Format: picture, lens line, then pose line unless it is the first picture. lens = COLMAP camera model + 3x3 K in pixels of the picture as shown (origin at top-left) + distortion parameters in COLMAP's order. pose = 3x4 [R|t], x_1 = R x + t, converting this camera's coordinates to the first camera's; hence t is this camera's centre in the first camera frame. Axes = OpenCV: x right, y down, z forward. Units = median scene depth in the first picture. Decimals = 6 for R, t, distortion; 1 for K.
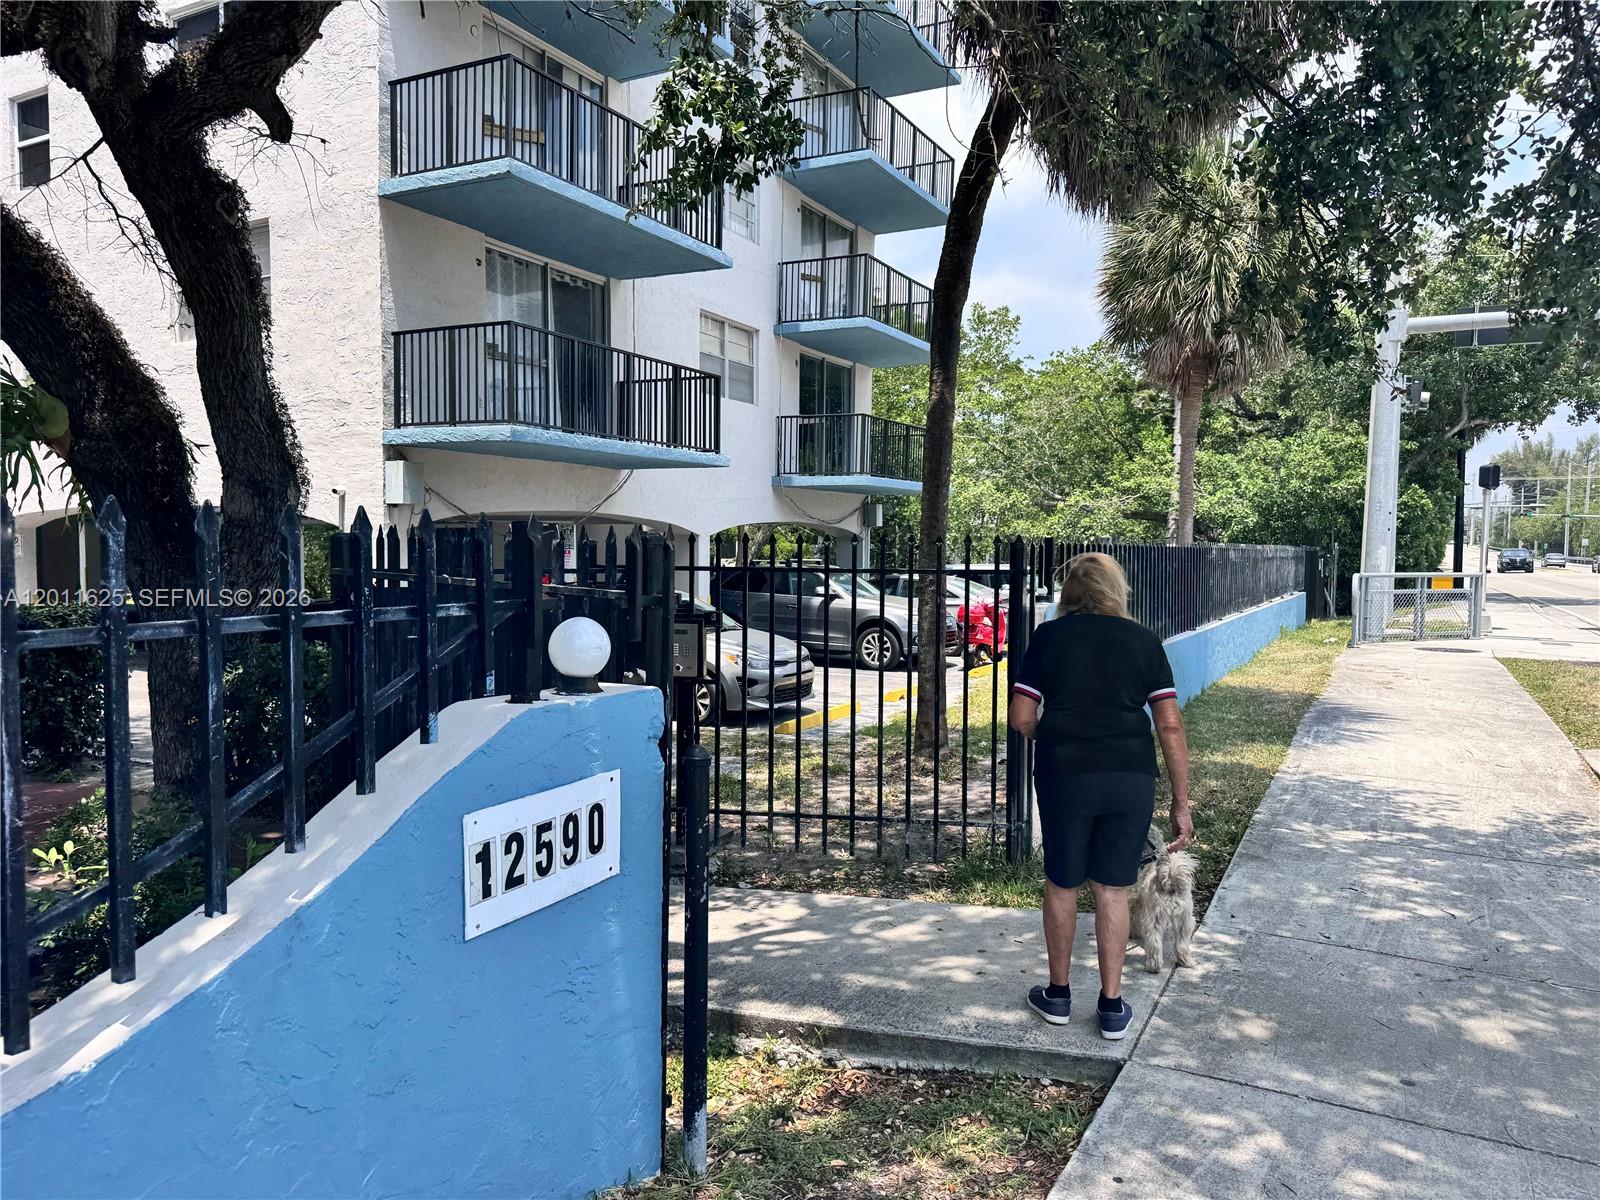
lens RADIAL K [[1120.3, 0, 802.3], [0, 1120.3, 608.5], [0, 0, 1]] dist [0.036261, -0.041196]
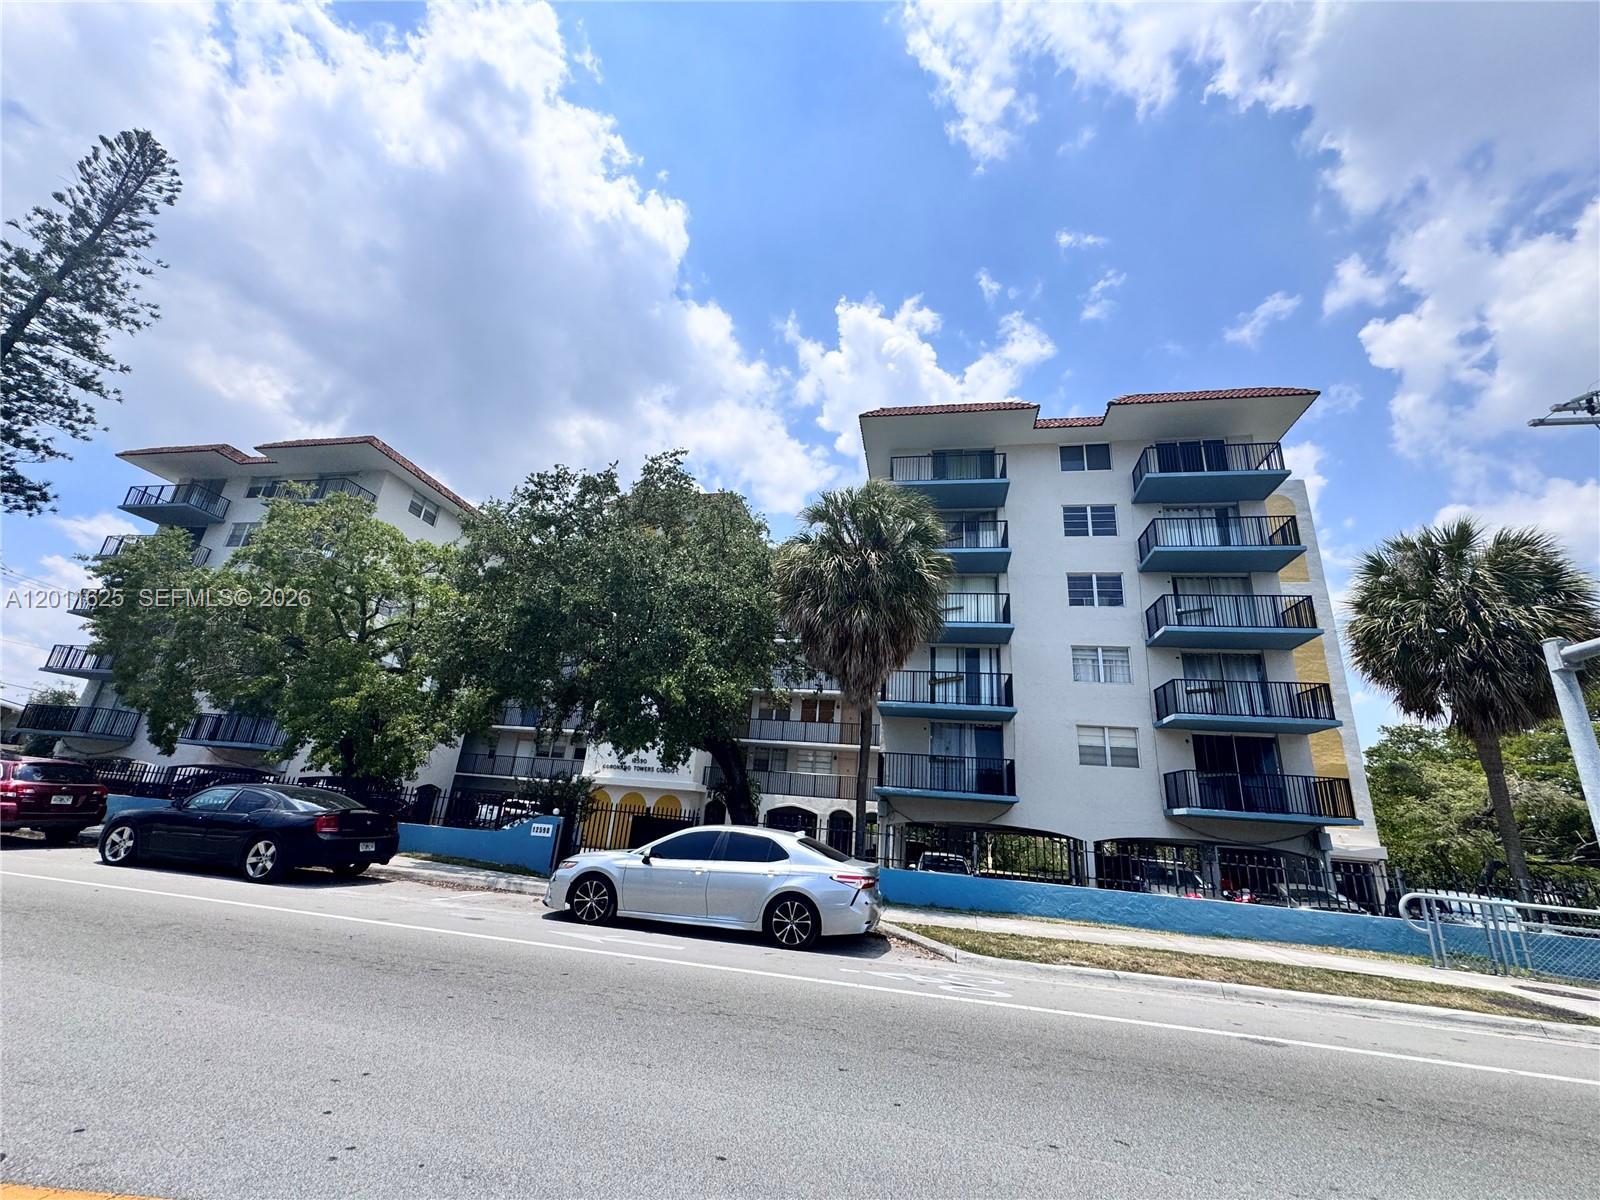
lens RADIAL K [[644.2, 0, 809.2], [0, 644.2, 599.3], [0, 0, 1]] dist [-0.020538, 0.005811]
pose [[0.287675, -0.287002, -0.913714, 0.733987], [-0.135964, 0.932142, -0.335597, -0.014209], [0.948028, 0.220775, 0.229132, 0.170683]]
